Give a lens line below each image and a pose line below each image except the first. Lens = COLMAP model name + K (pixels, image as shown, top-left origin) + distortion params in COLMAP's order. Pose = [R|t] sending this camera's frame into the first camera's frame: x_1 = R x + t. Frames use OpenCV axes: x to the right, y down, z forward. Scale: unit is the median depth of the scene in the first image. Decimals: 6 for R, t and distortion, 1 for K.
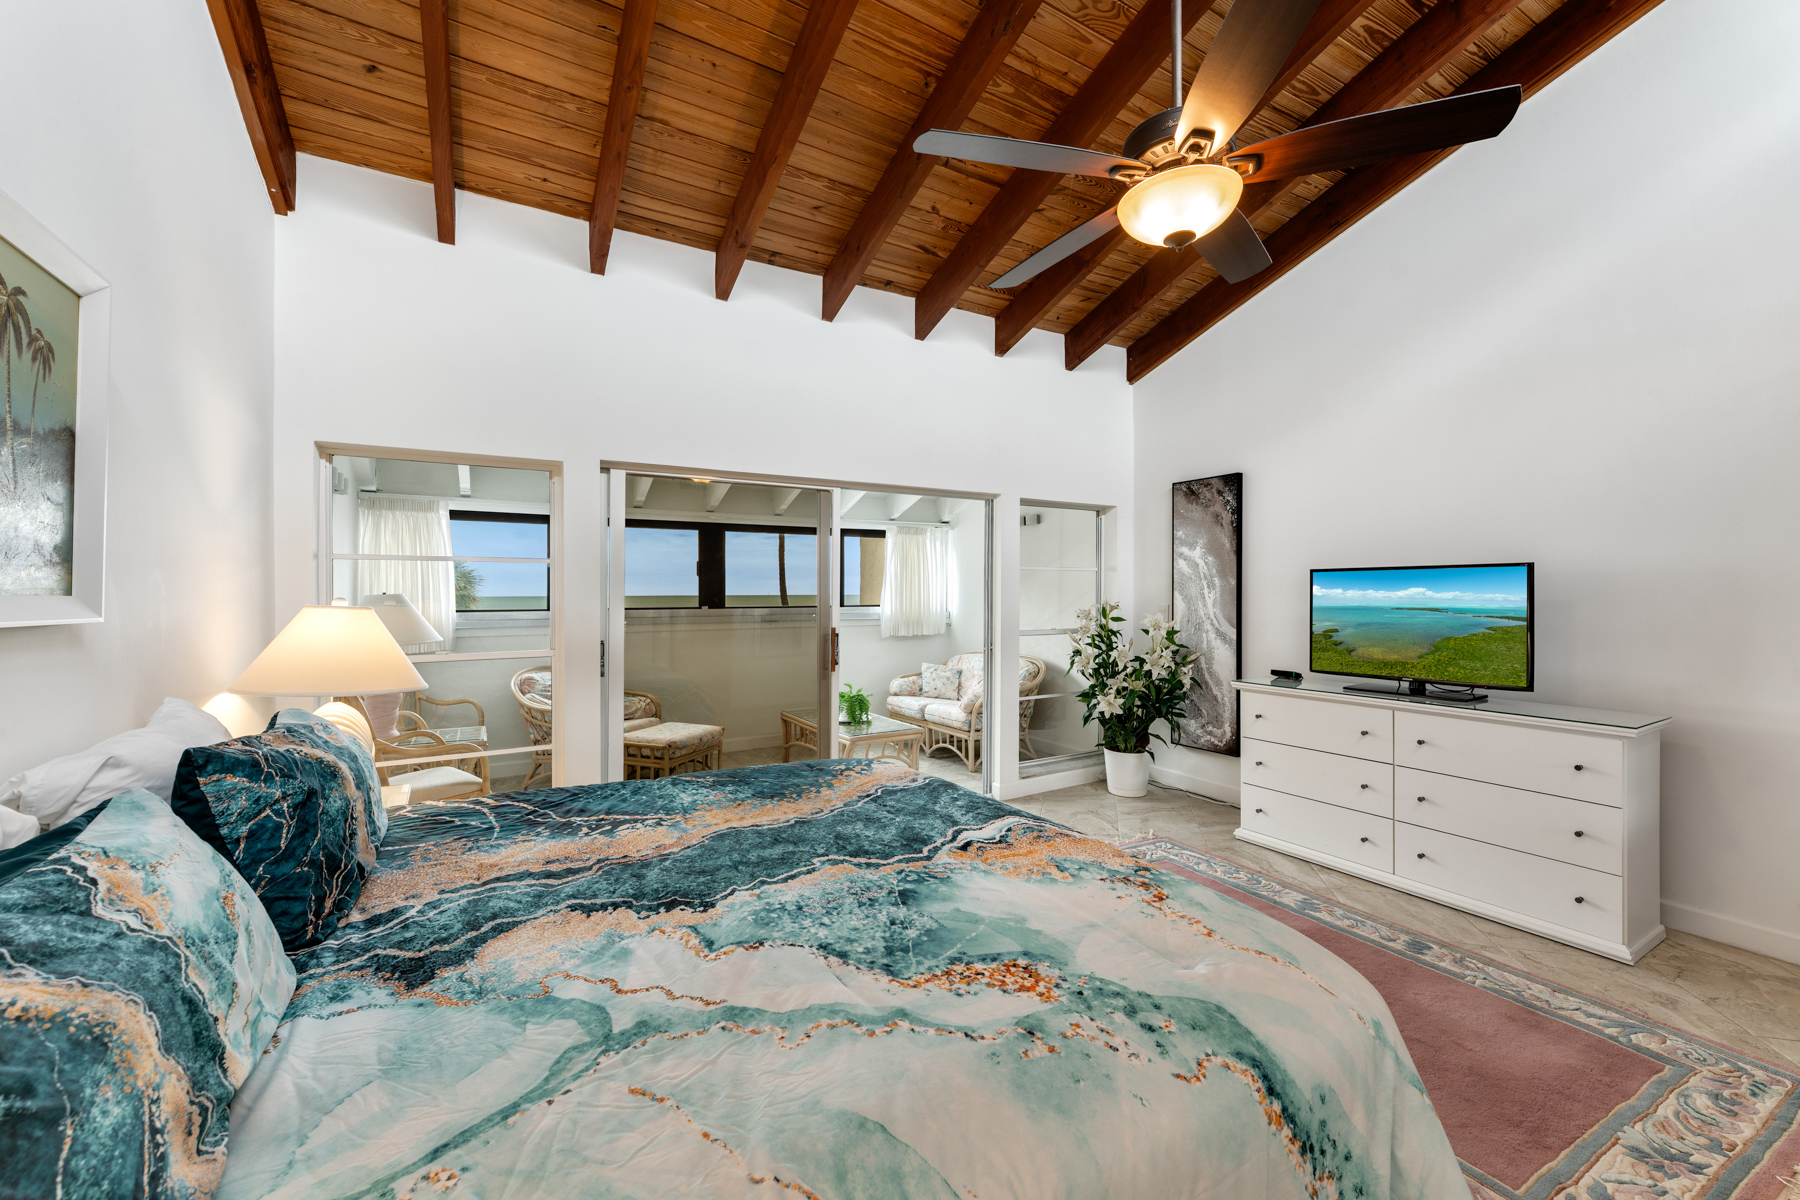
lens RADIAL K [[726.8, 0, 887.4], [0, 726.8, 591.9], [0, 0, 1]] dist [-0.002625, -0.000026]
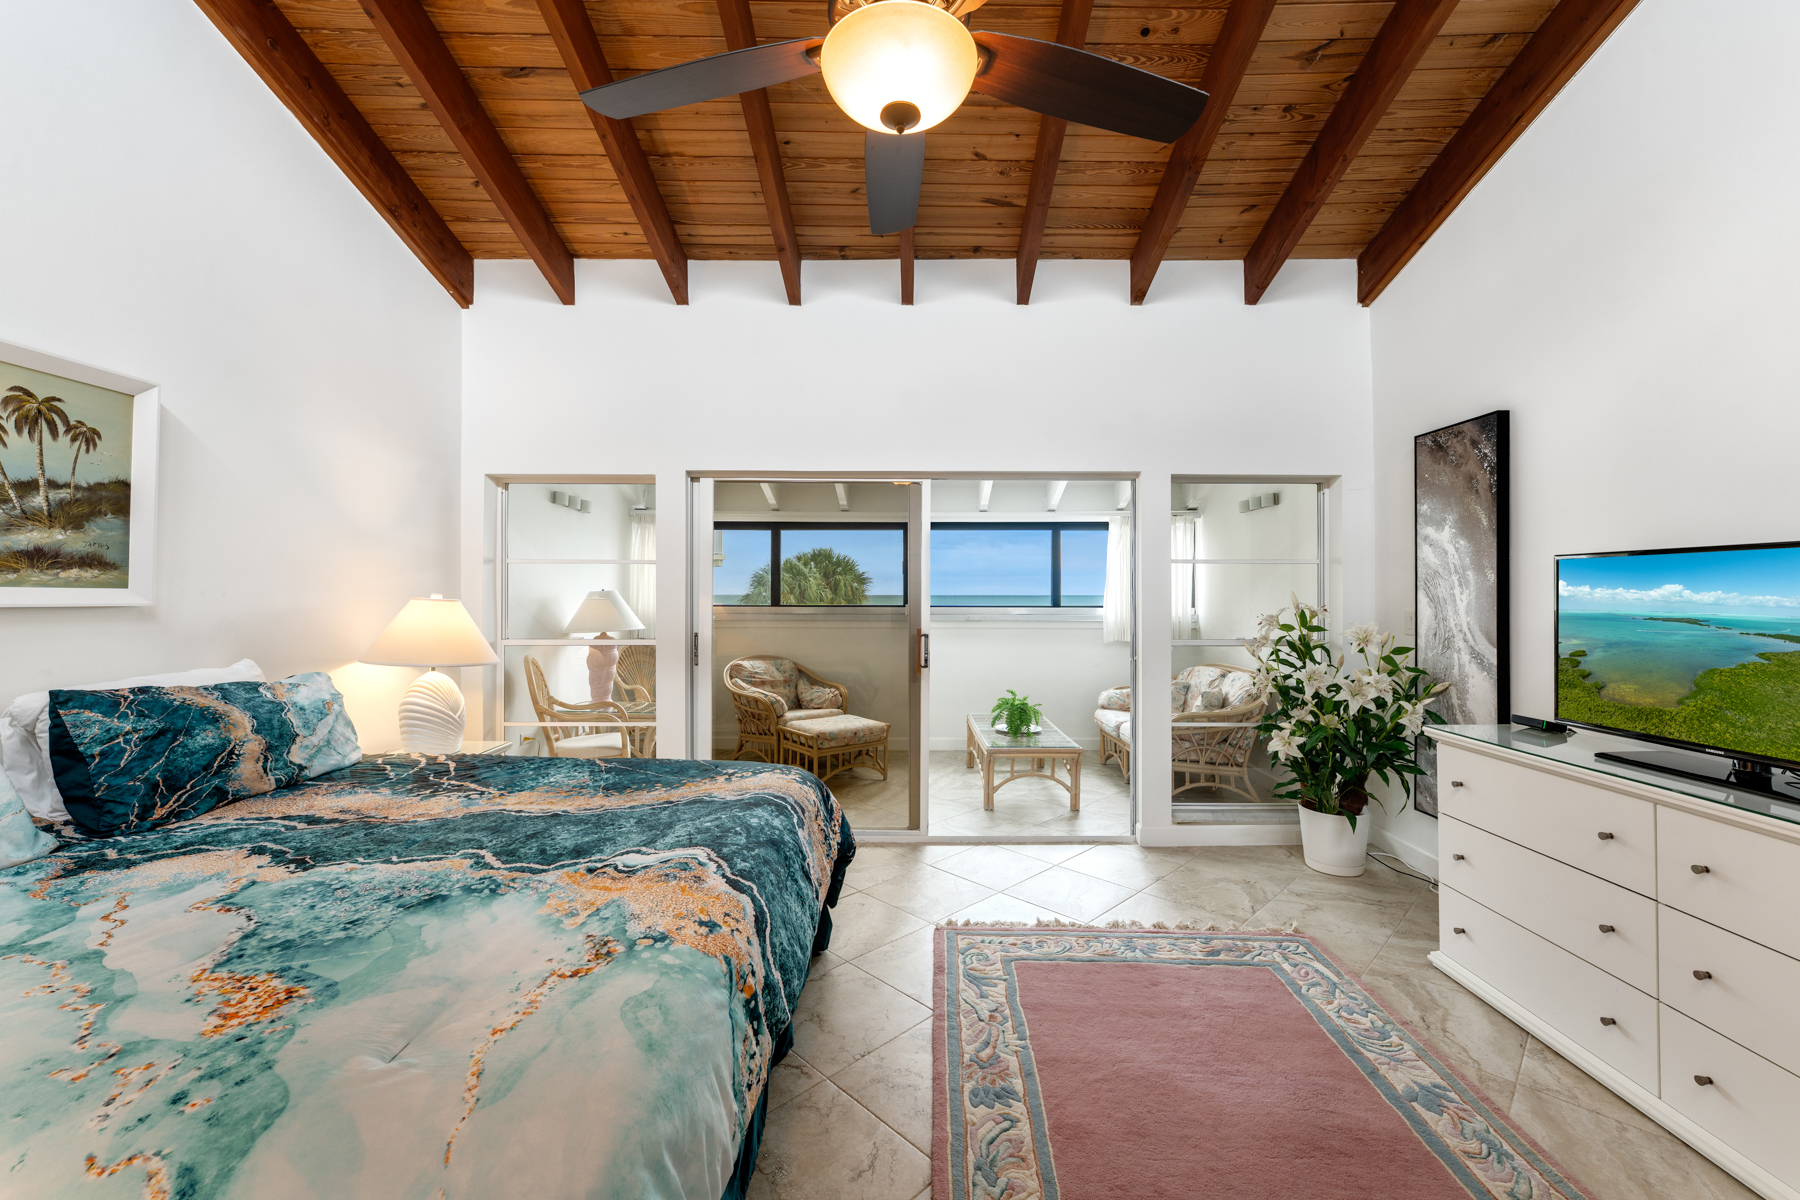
lens RADIAL K [[726.8, 0, 899.4], [0, 726.8, 586.9], [0, 0, 1]] dist [-0.002625, -0.000026]
pose [[0.860242, -0.000046, -0.509886, 0.448977], [-0.003835, 0.999971, -0.006561, 0.002183], [0.509872, 0.007600, 0.860217, 0.207400]]
